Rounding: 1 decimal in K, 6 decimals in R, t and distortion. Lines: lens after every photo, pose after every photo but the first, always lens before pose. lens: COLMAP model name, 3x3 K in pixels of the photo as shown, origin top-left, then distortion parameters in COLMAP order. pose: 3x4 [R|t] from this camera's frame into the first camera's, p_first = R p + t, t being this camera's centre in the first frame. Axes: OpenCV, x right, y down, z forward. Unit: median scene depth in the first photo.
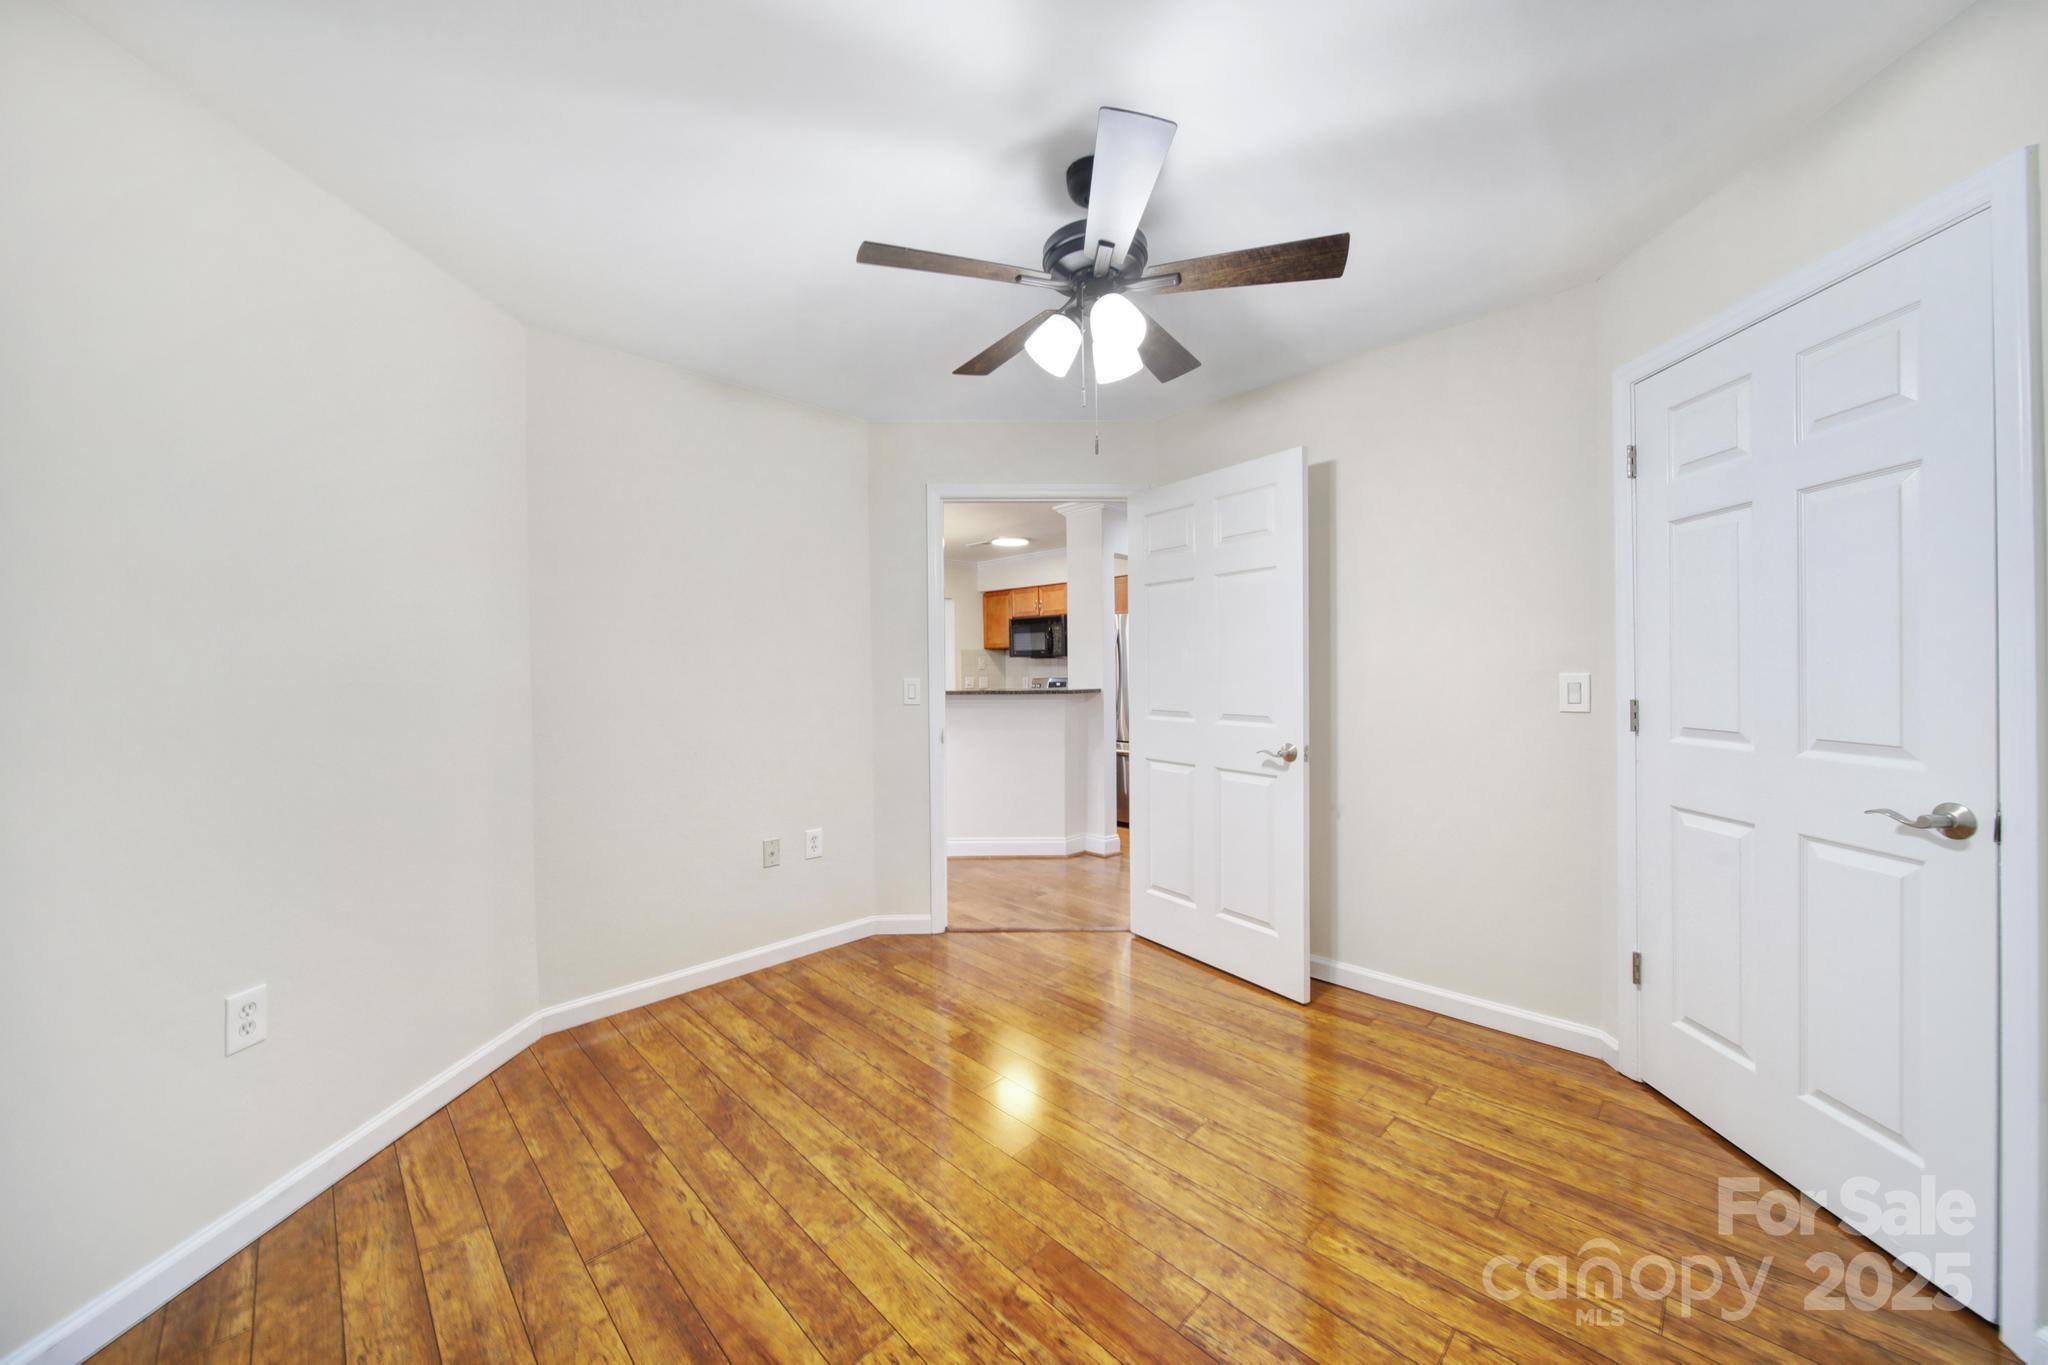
lens RADIAL K [[719.3, 0, 1027.7], [0, 719.3, 675.9], [0, 0, 1]] dist [0.003286, -0.001090]
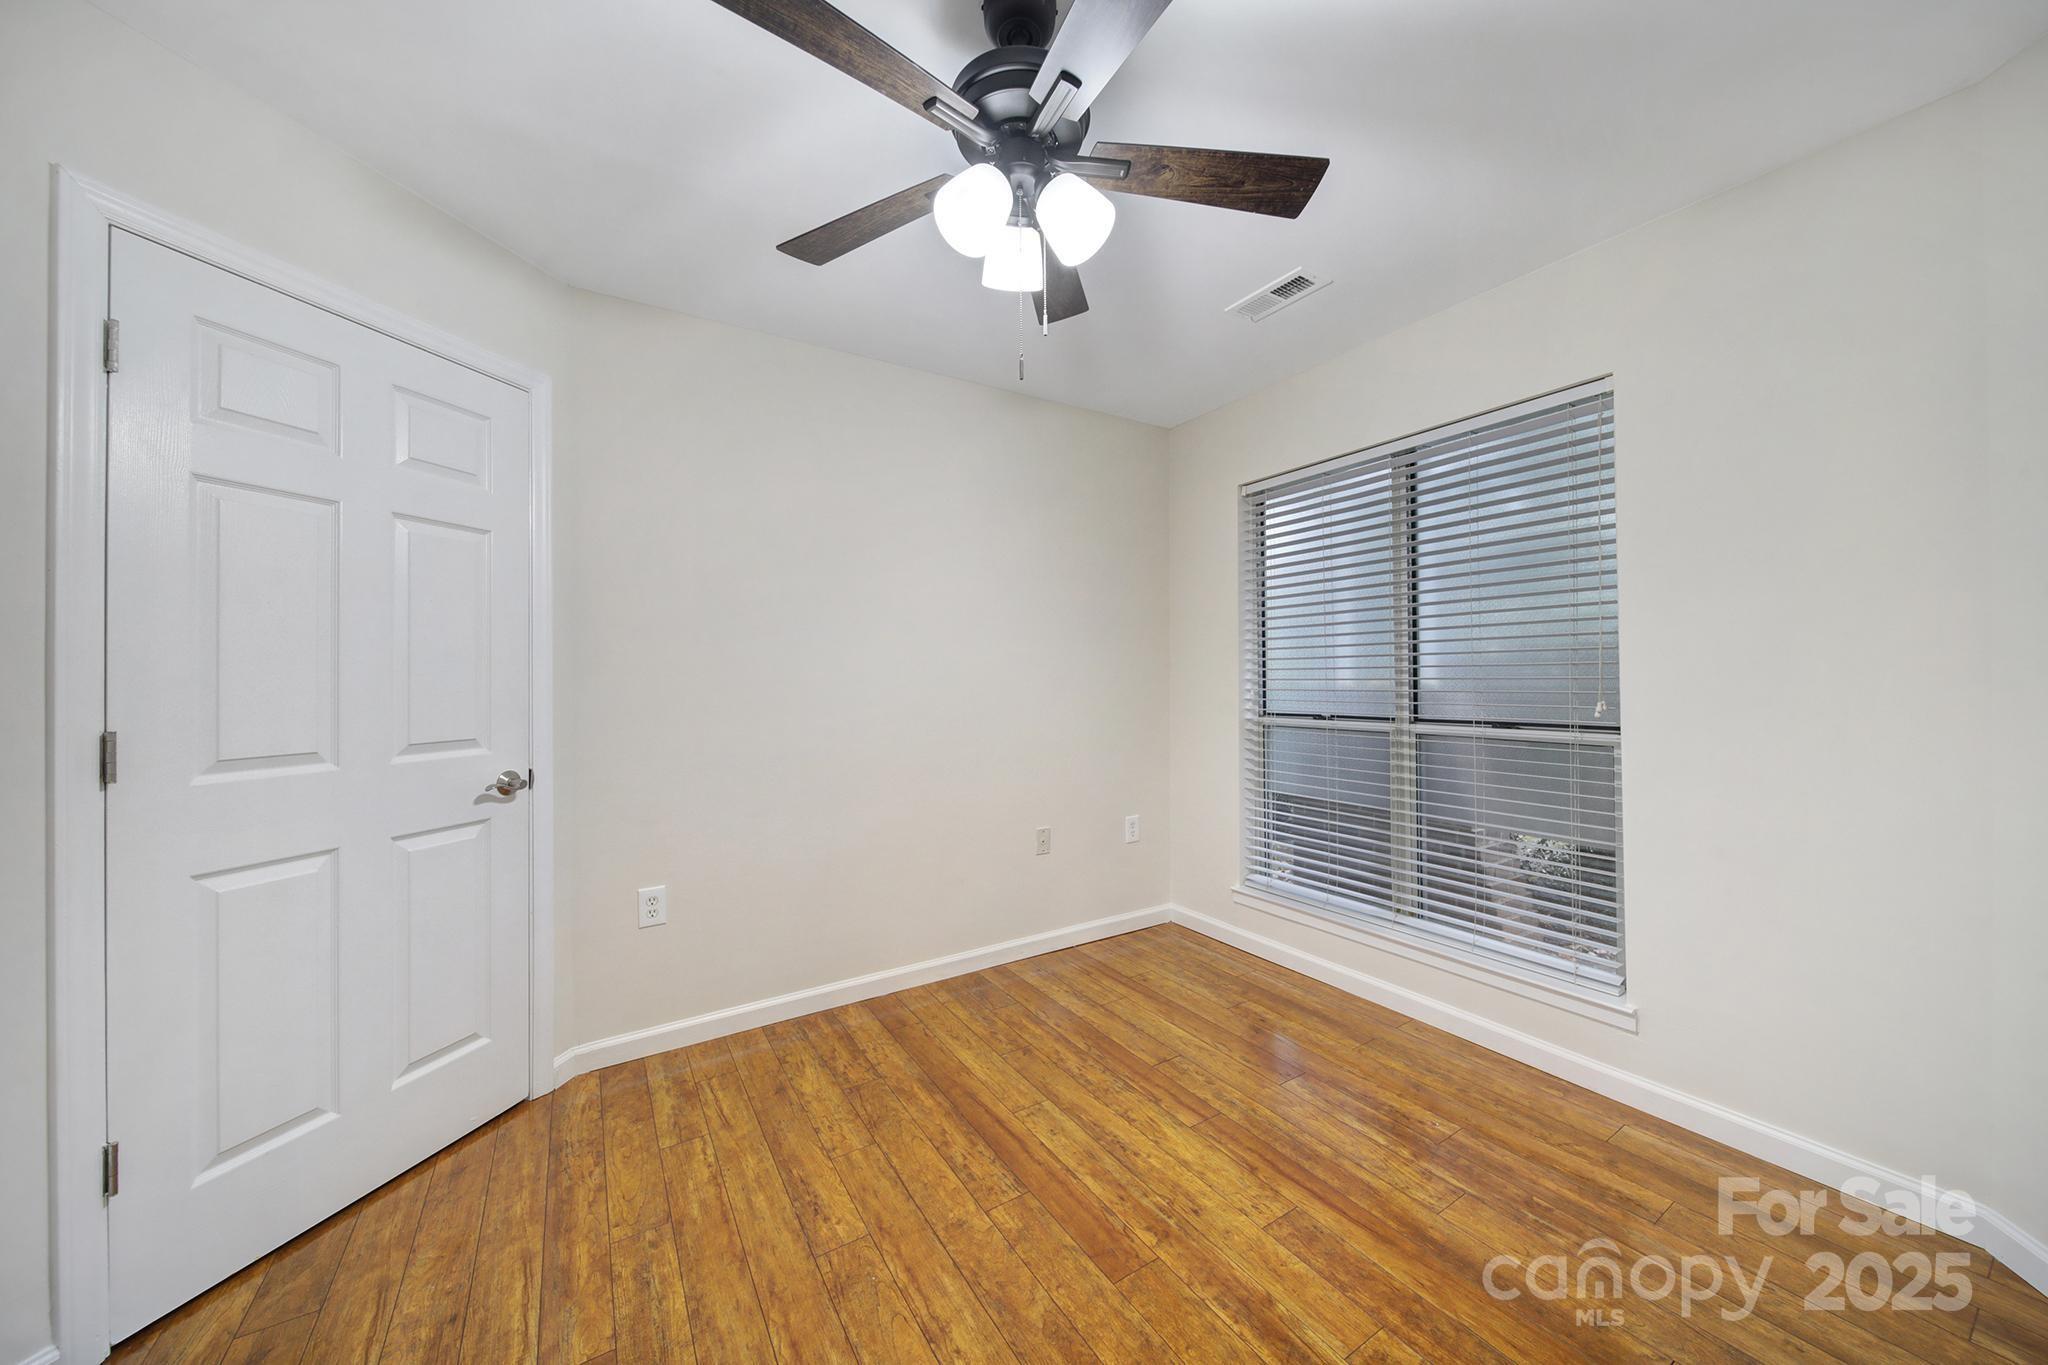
lens RADIAL K [[719.3, 0, 1030.6], [0, 719.3, 675.5], [0, 0, 1]] dist [0.003286, -0.001090]
pose [[-0.974569, 0.018325, 0.223337, -0.083390], [0.018337, 0.999830, -0.002020, 0.003016], [-0.223336, 0.002127, -0.974739, 1.966035]]
